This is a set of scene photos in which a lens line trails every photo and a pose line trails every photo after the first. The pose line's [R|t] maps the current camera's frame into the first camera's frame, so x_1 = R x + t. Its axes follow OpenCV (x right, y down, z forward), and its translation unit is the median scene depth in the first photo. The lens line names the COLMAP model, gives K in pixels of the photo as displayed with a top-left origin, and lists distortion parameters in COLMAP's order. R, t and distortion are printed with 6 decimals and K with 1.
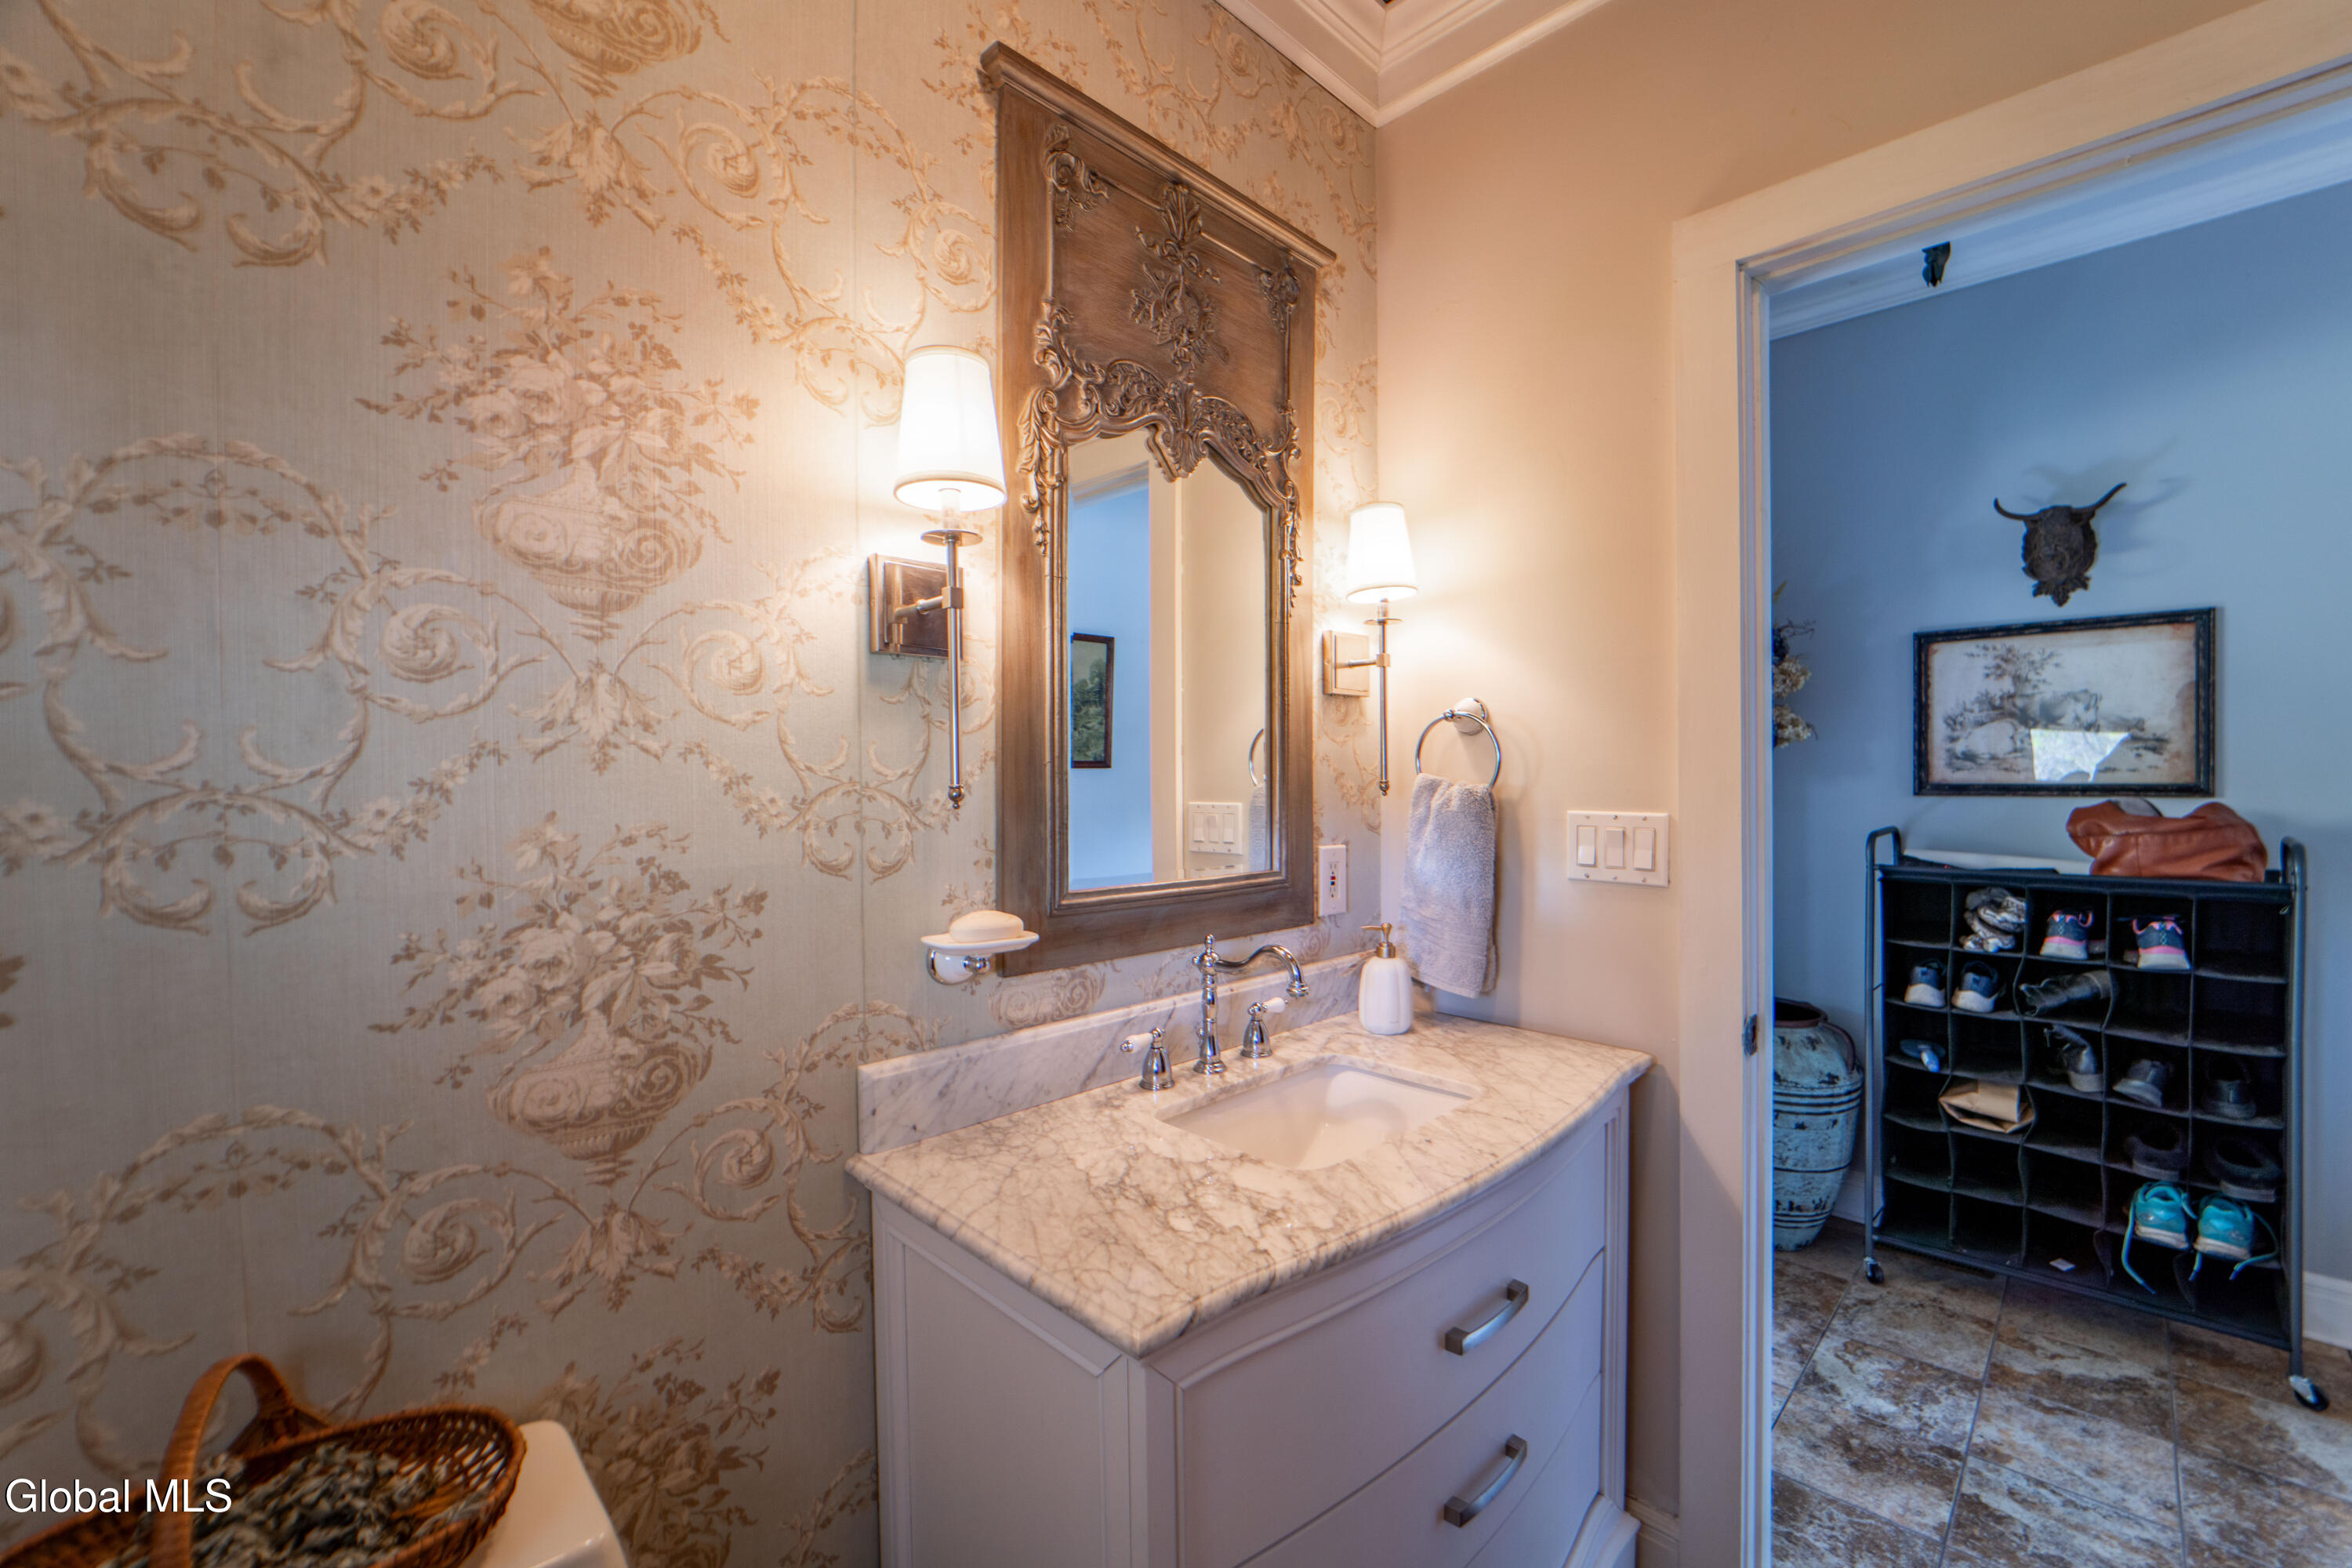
lens RADIAL K [[982.8, 0, 1213.3], [0, 982.8, 784.7], [0, 0, 1]] dist [-0.020397, -0.000393]
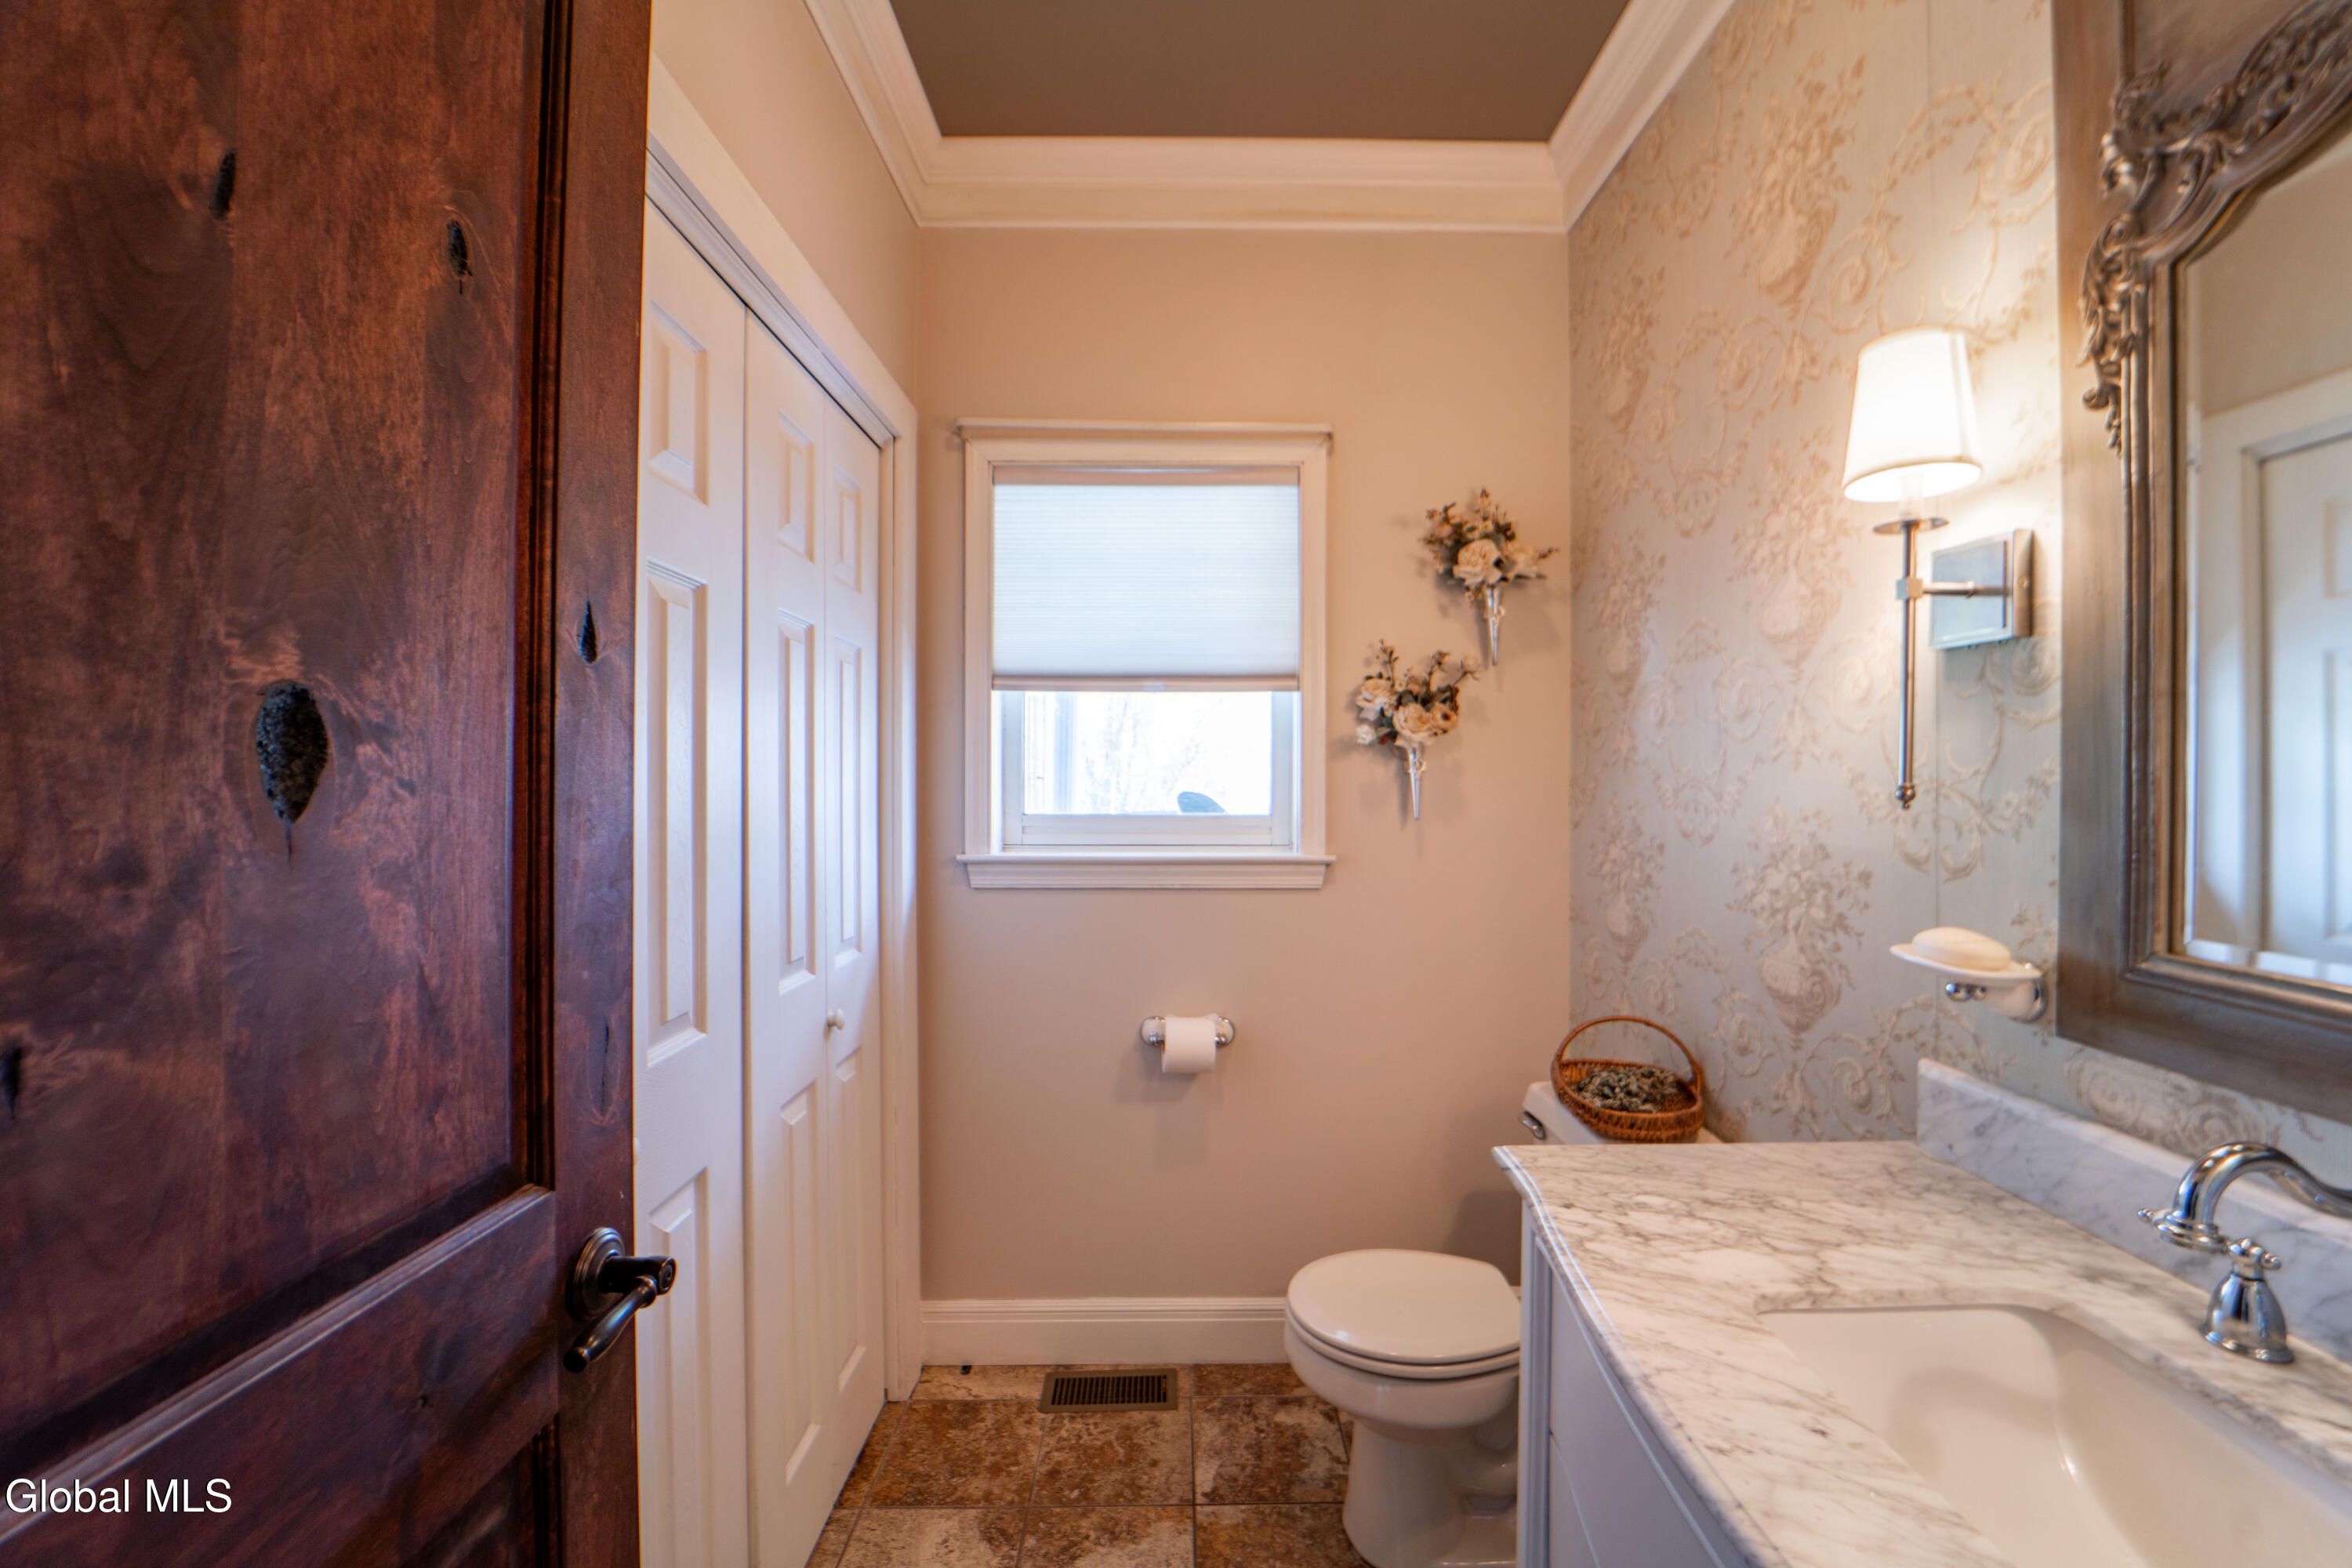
lens RADIAL K [[982.8, 0, 1213.3], [0, 982.8, 784.7], [0, 0, 1]] dist [-0.020397, -0.000393]
pose [[-0.700032, 0.007877, -0.714068, 0.956682], [-0.009115, 0.999759, 0.019964, -0.012482], [0.714053, 0.020484, -0.699792, 1.273022]]
